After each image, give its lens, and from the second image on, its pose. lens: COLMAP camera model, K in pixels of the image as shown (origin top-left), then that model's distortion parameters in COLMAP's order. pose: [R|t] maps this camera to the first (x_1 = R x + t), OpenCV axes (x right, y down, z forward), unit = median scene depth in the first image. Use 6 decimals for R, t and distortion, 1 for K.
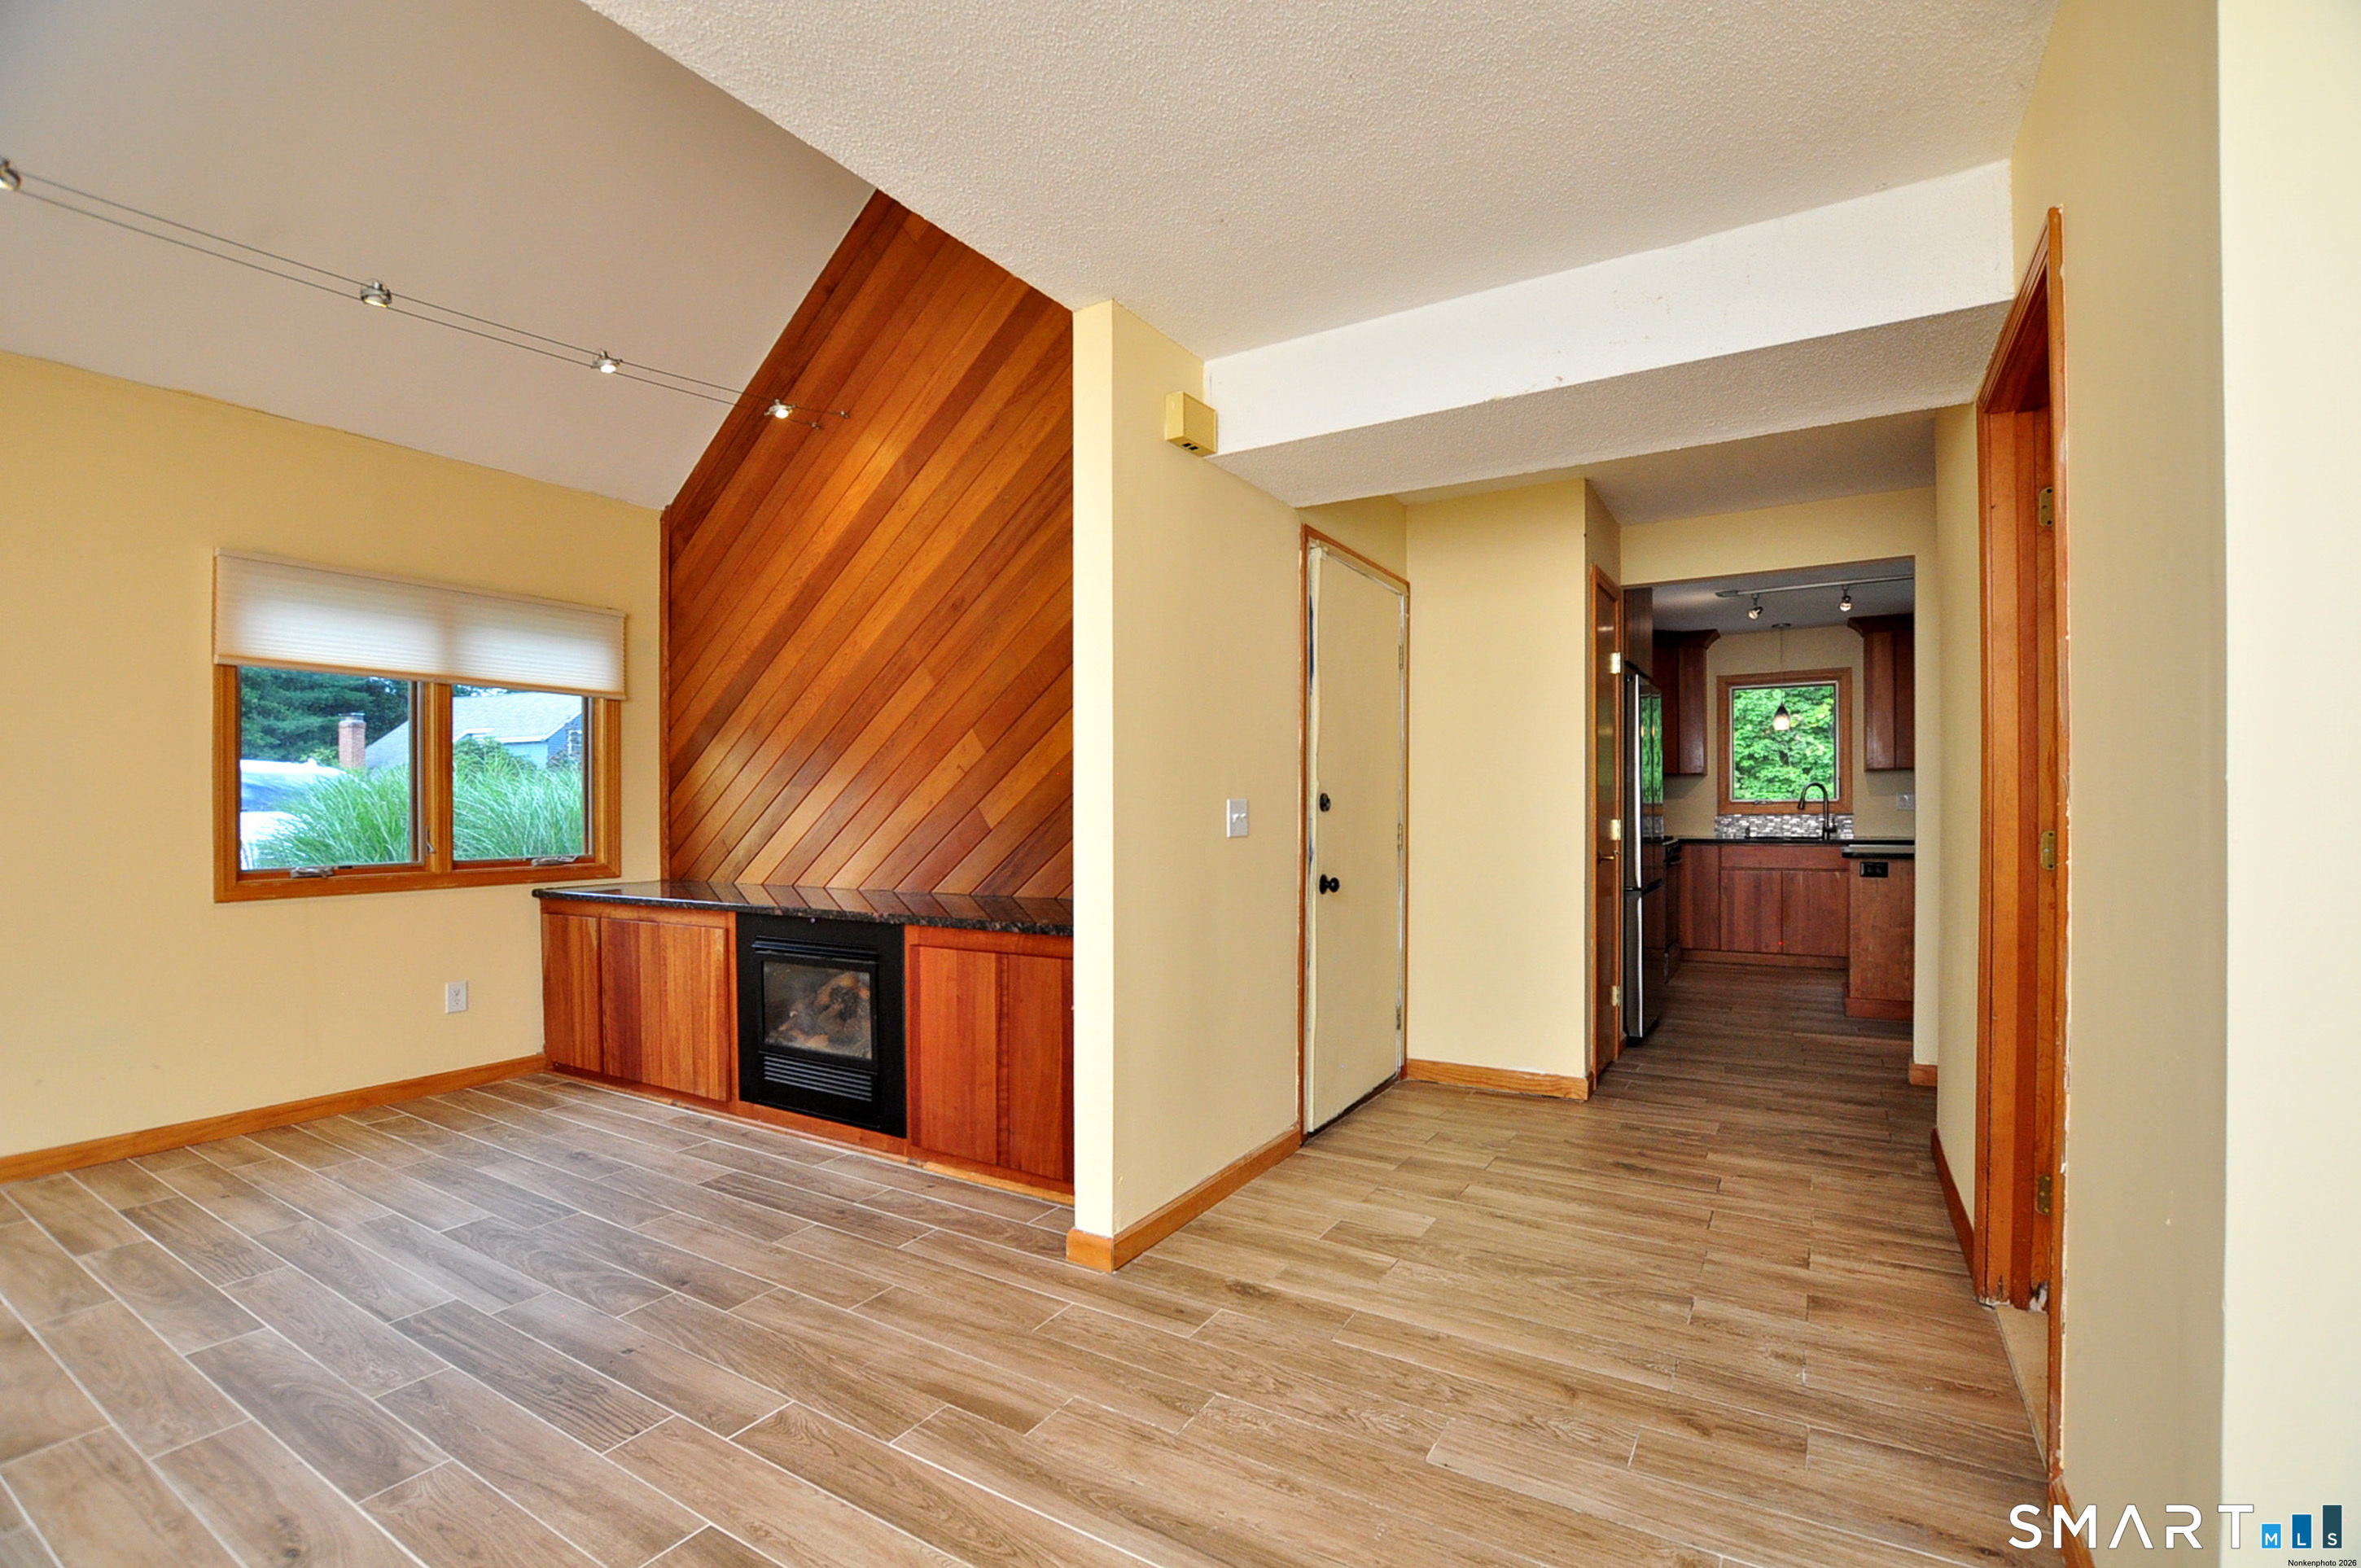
lens RADIAL K [[1037.2, 0, 1186.7], [0, 1037.2, 808.3], [0, 0, 1]] dist [-0.031754, 0.003025]
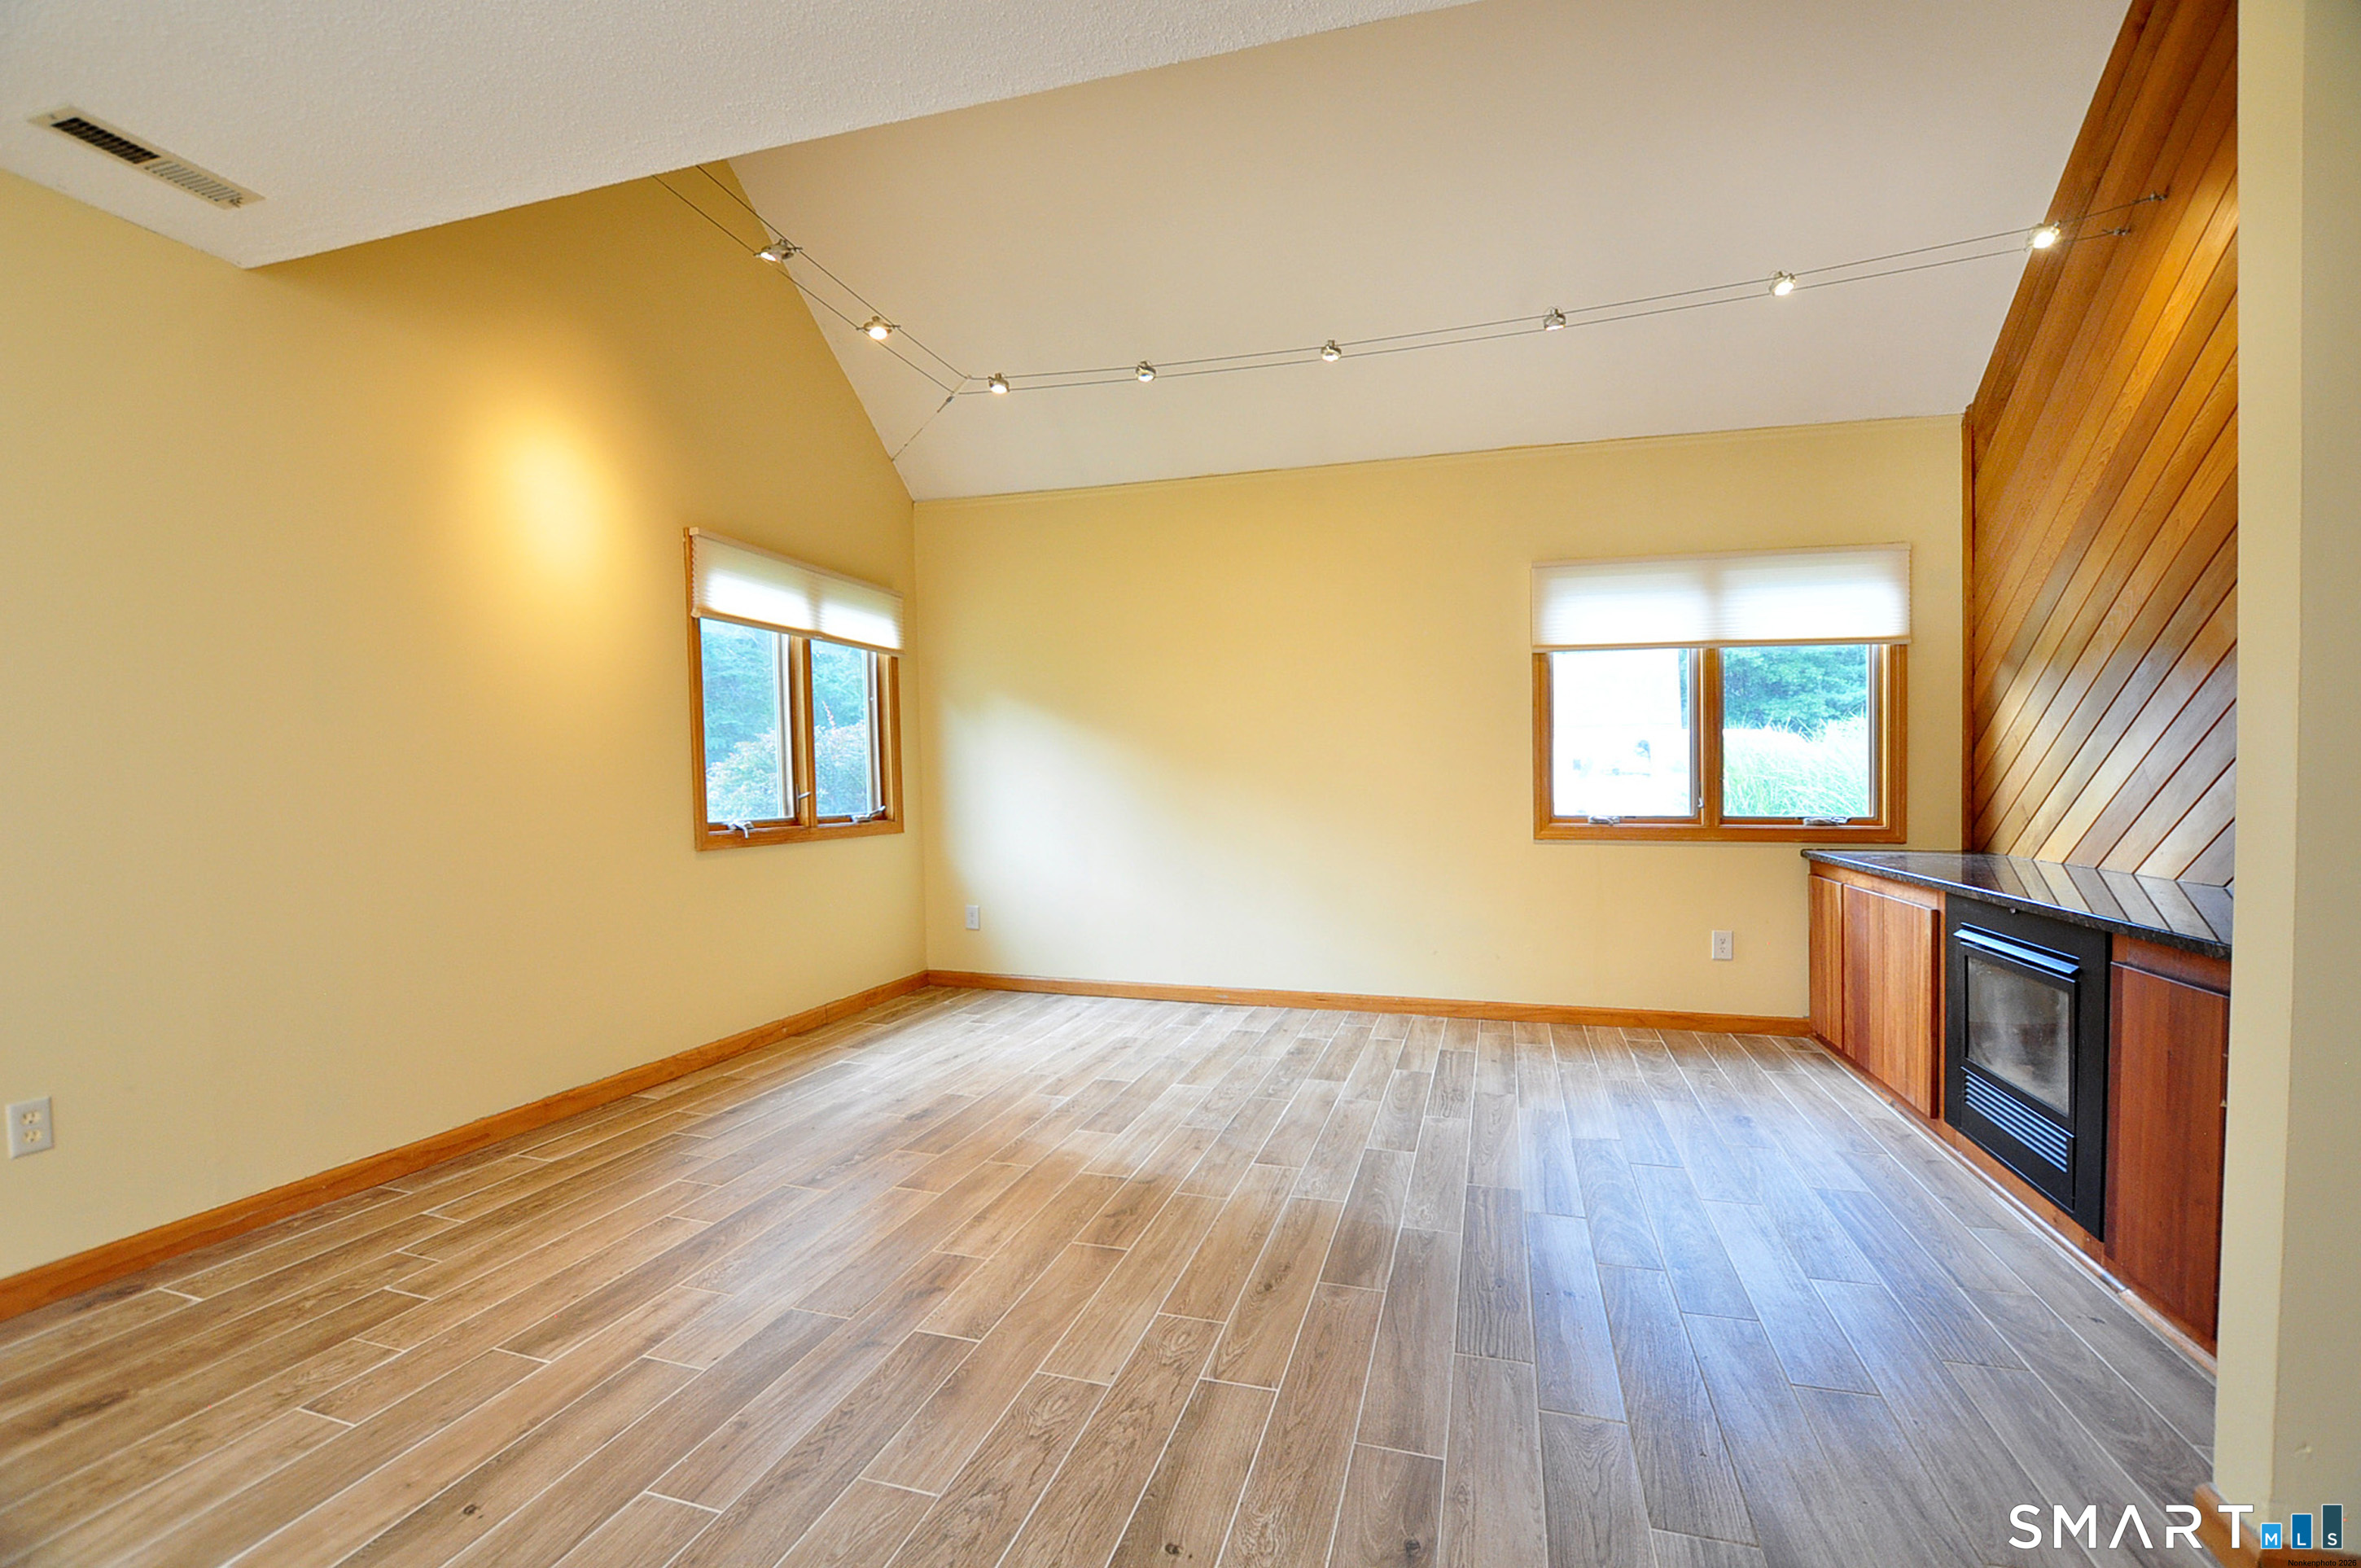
lens RADIAL K [[1037.2, 0, 1178.6], [0, 1037.2, 804.1], [0, 0, 1]] dist [-0.031754, 0.003025]
pose [[0.248951, 0.030227, -0.968044, 0.270655], [-0.000926, 0.999520, 0.030972, 0.010880], [0.968516, -0.006814, 0.248860, 0.305288]]
